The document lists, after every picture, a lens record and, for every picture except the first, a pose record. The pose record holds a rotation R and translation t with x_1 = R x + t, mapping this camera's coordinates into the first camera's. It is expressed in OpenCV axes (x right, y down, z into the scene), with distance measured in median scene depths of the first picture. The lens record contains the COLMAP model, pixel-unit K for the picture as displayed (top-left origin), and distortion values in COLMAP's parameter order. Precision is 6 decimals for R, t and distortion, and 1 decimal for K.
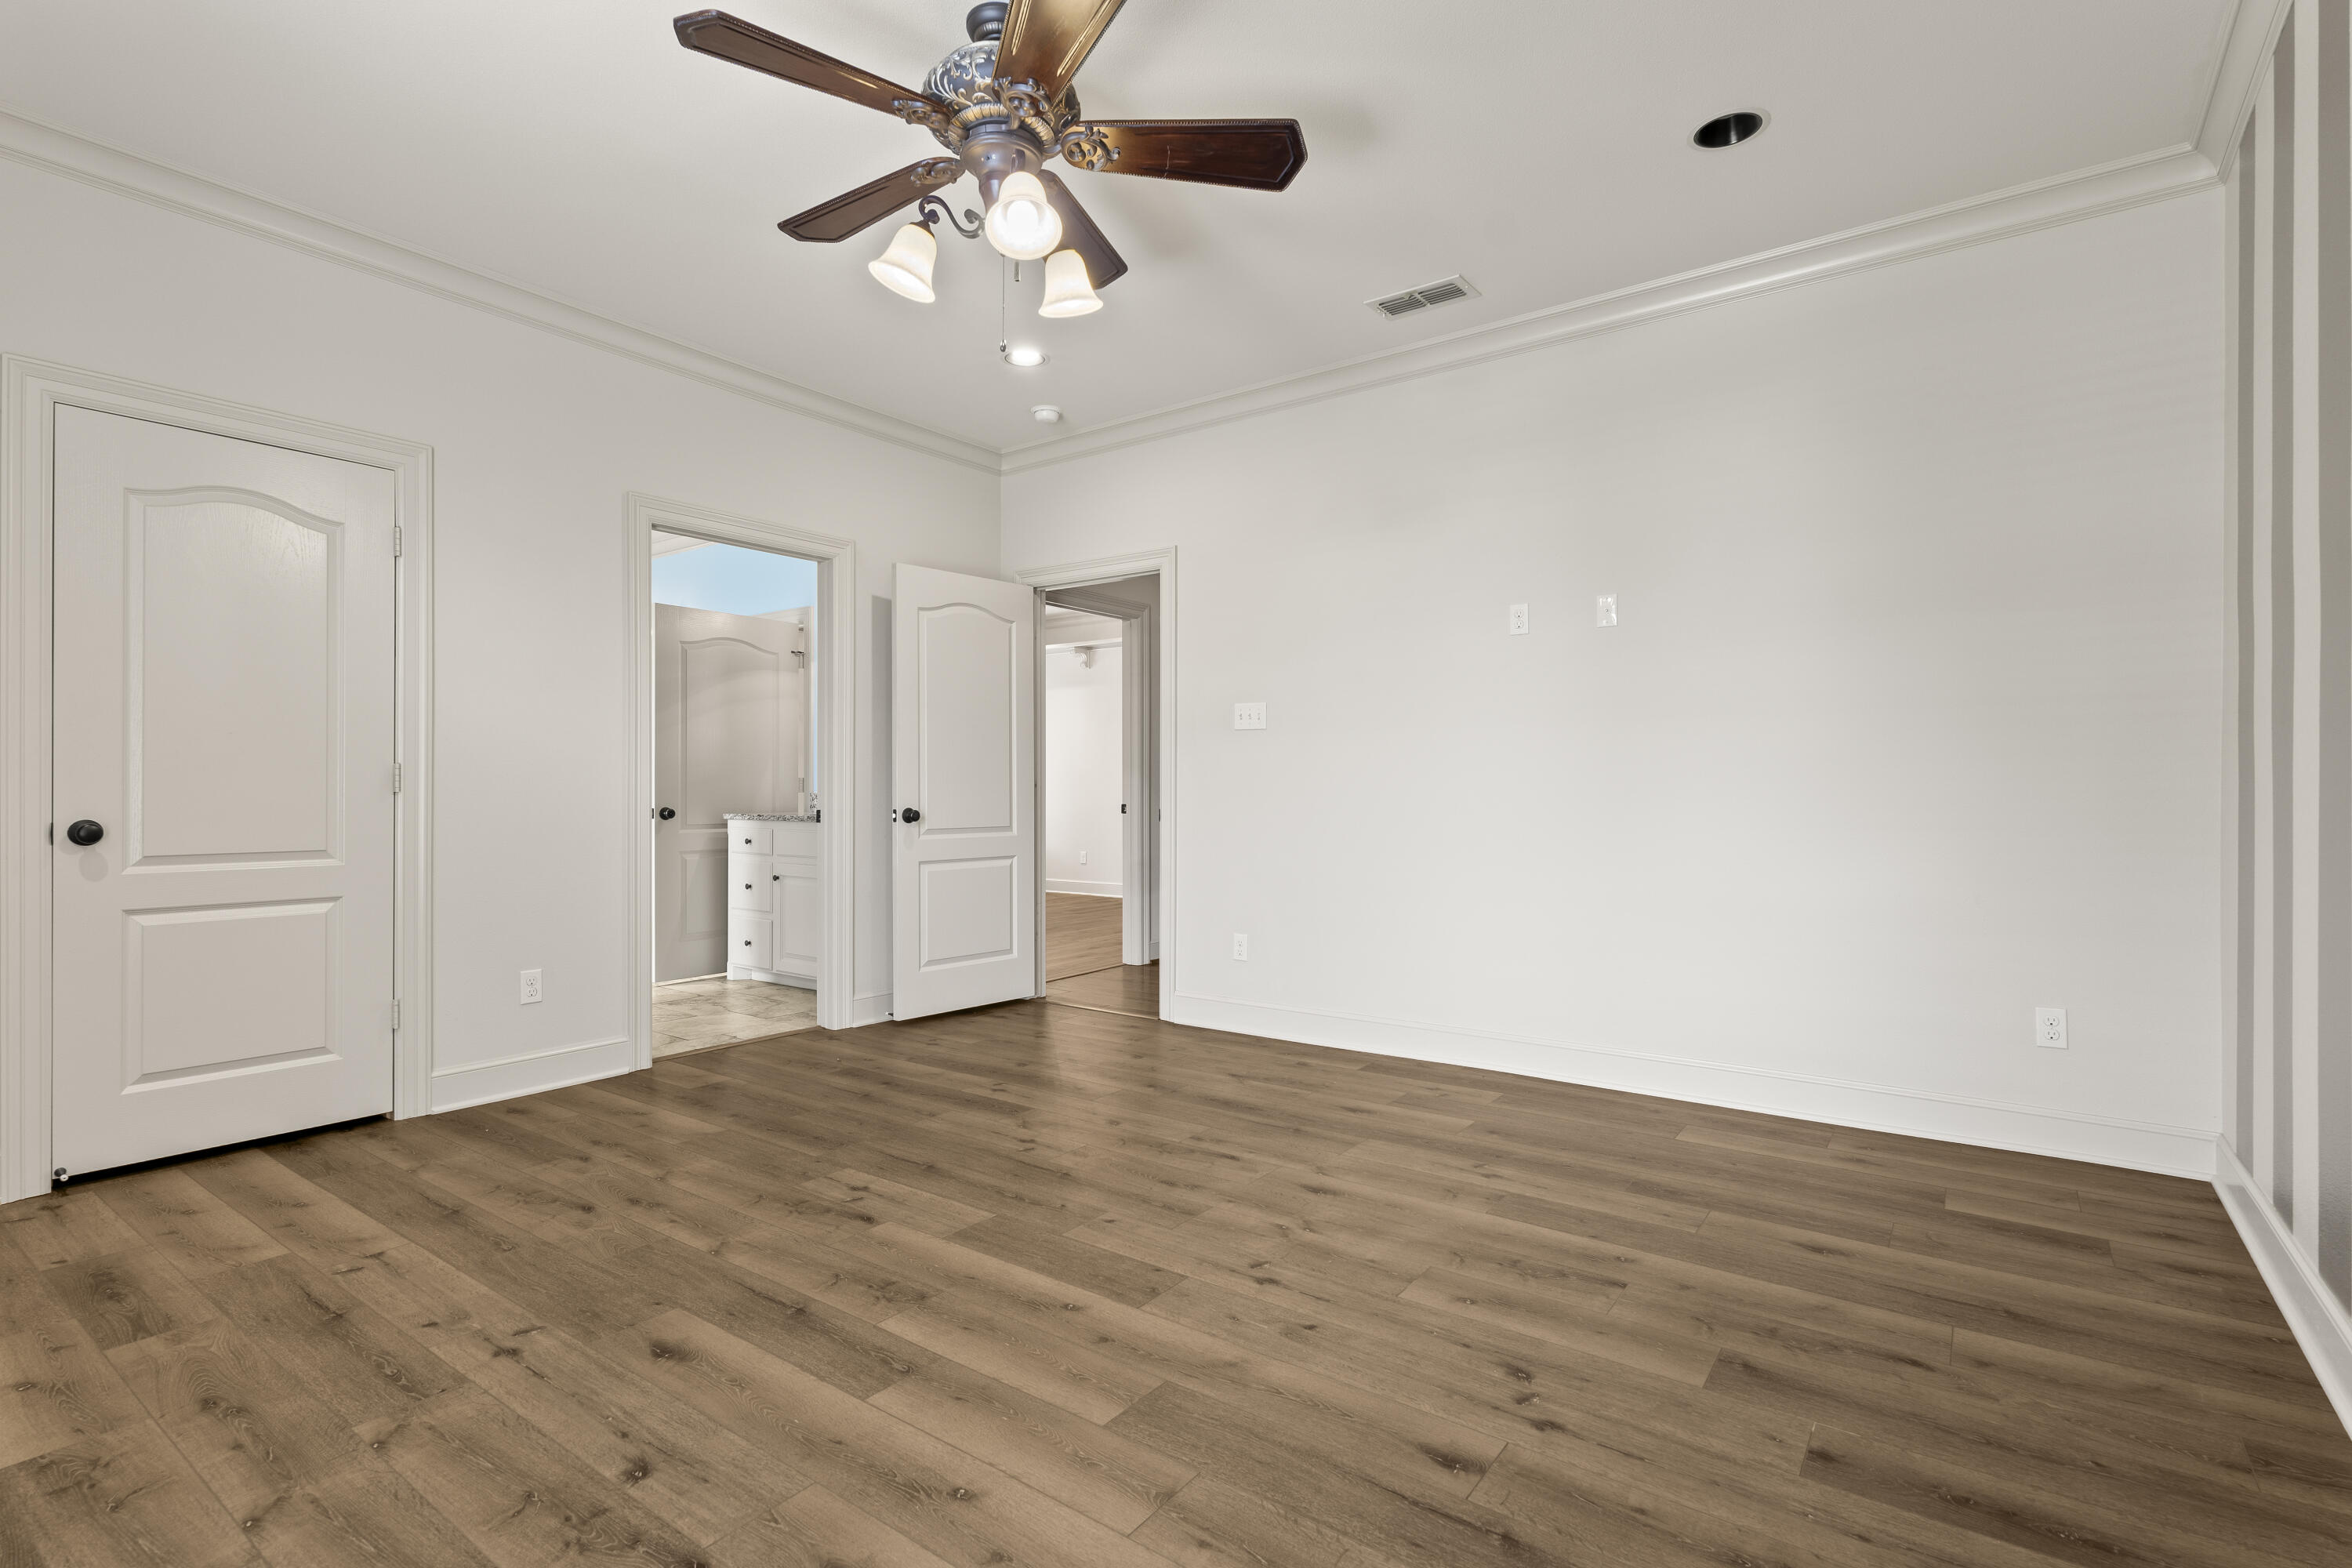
lens RADIAL K [[1132.2, 0, 1176.0], [0, 1132.2, 784.0], [0, 0, 1]] dist [0.000497, -0.000477]
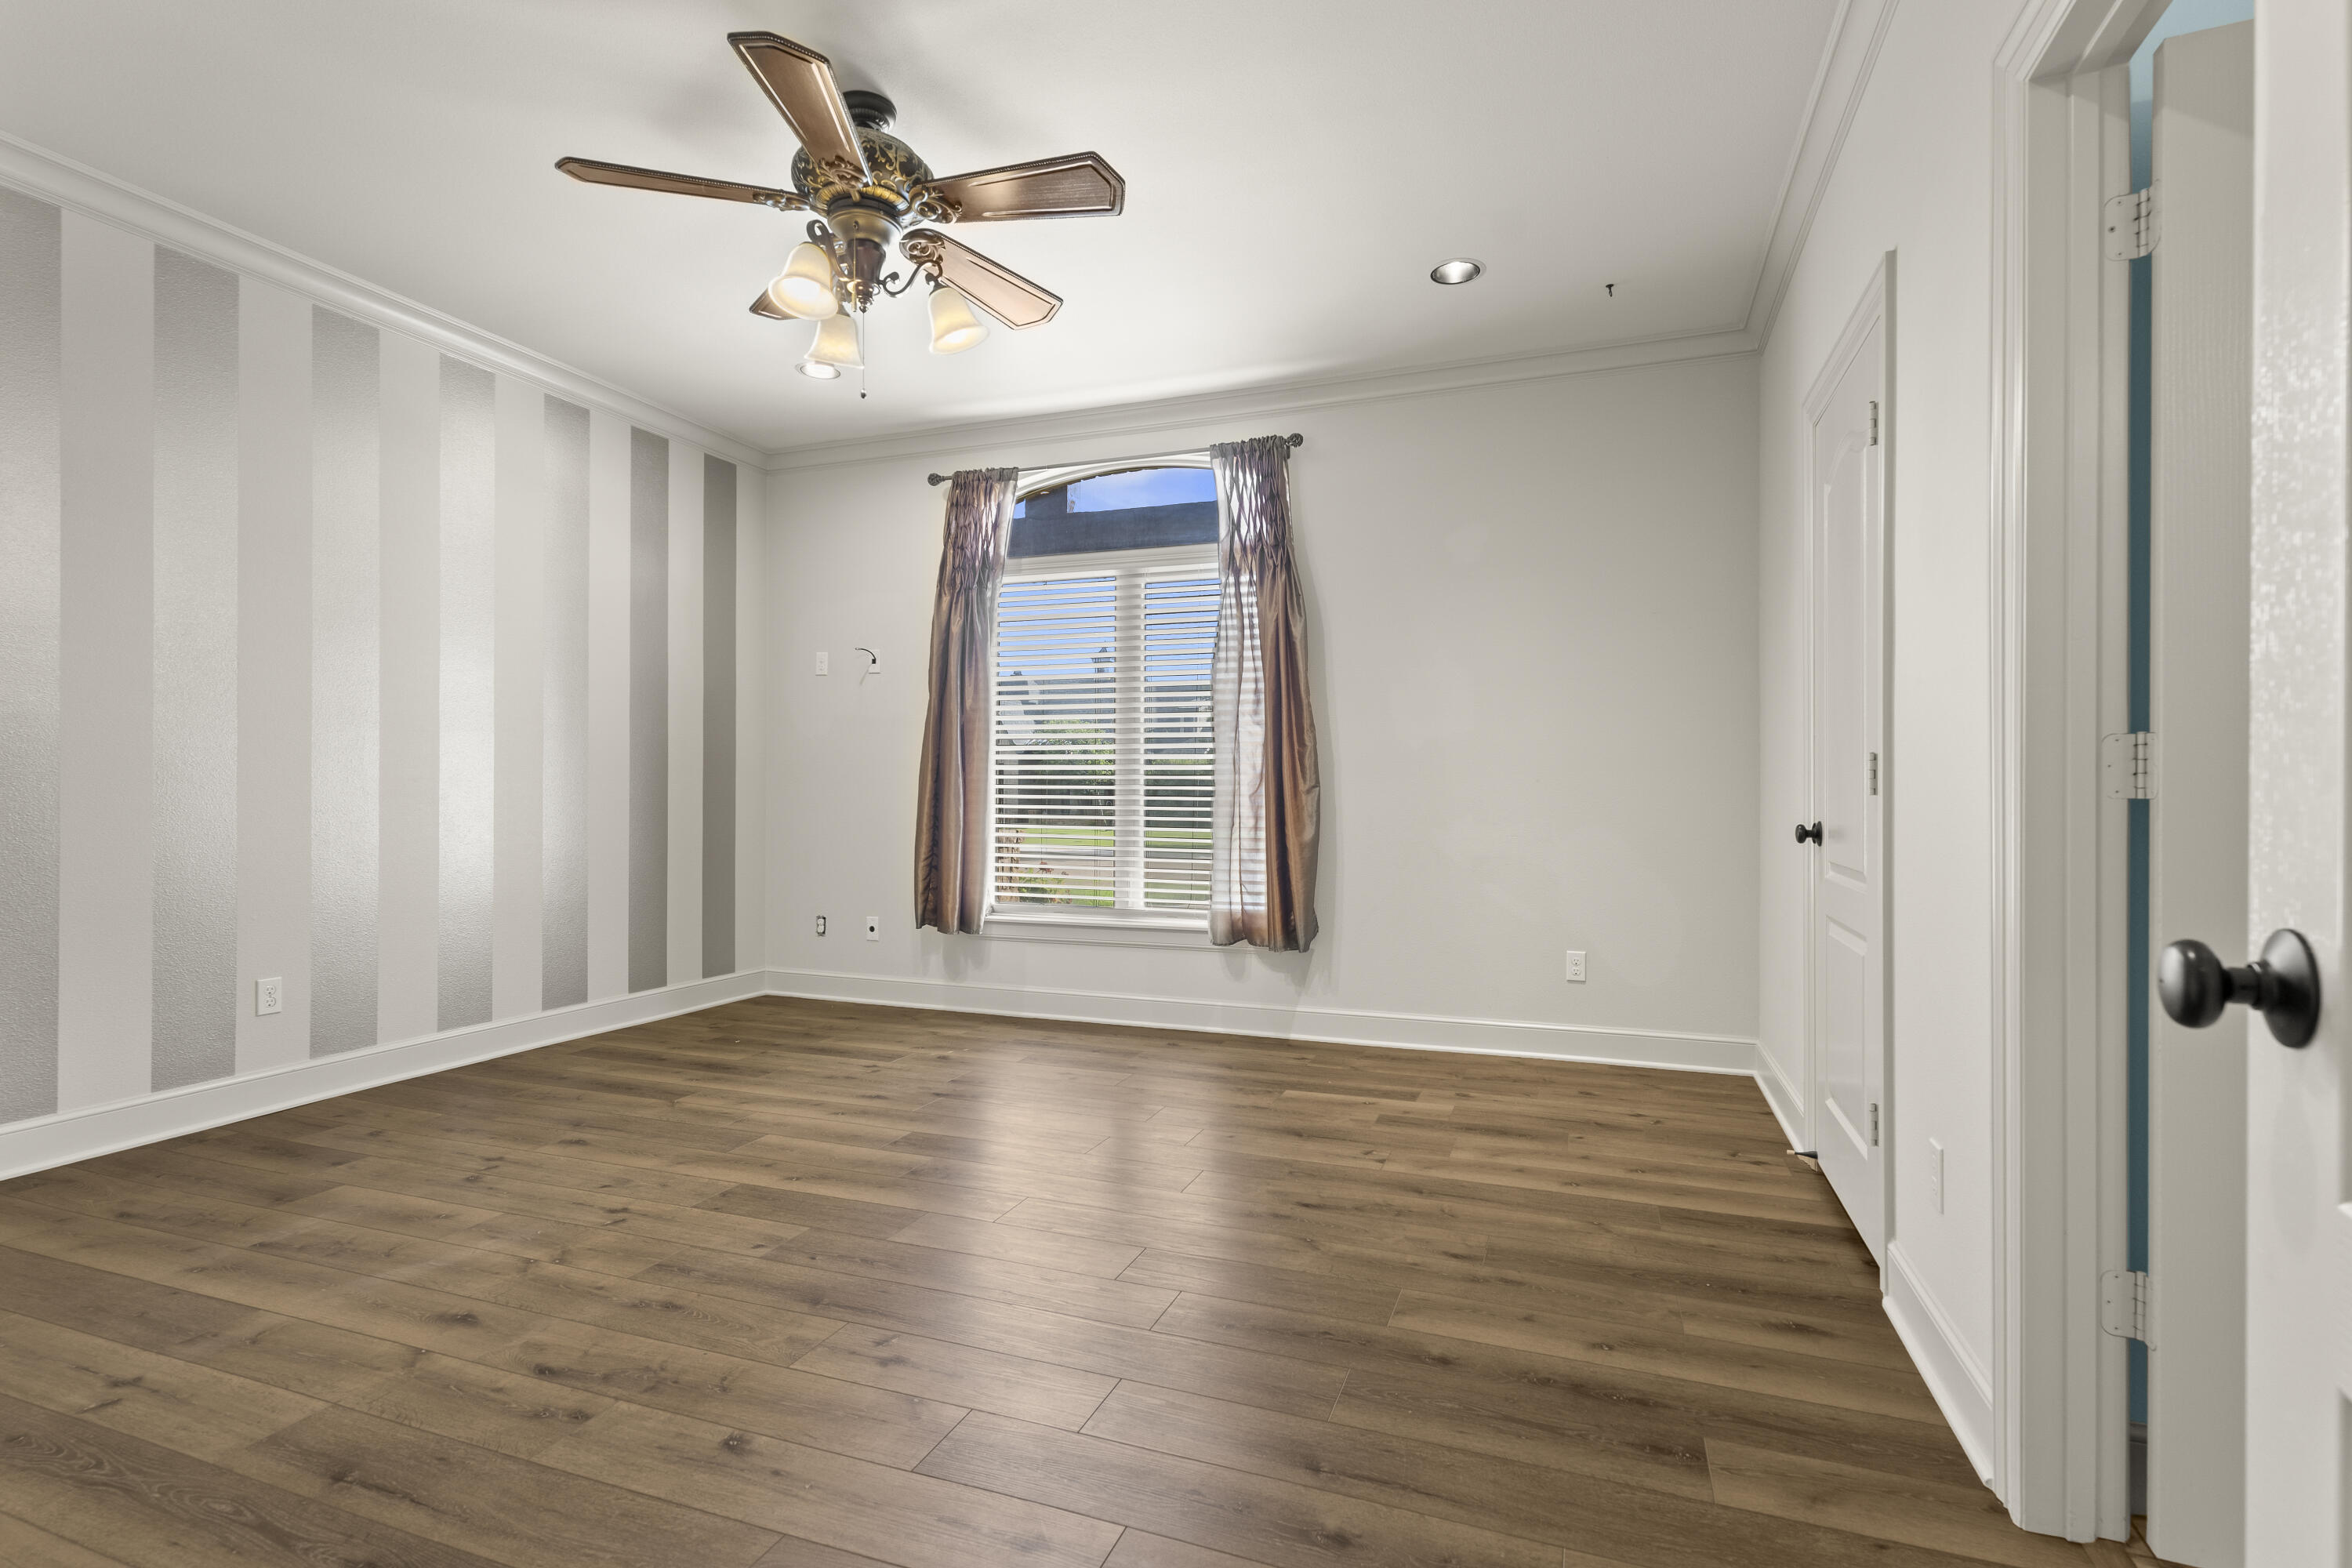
lens RADIAL K [[1132.2, 0, 1176.0], [0, 1132.2, 784.0], [0, 0, 1]] dist [0.000497, -0.000477]
pose [[-0.964095, -0.005336, -0.265504, -0.137634], [-0.002833, 0.999948, -0.009806, 0.010474], [0.265542, -0.008702, -0.964060, 1.949830]]
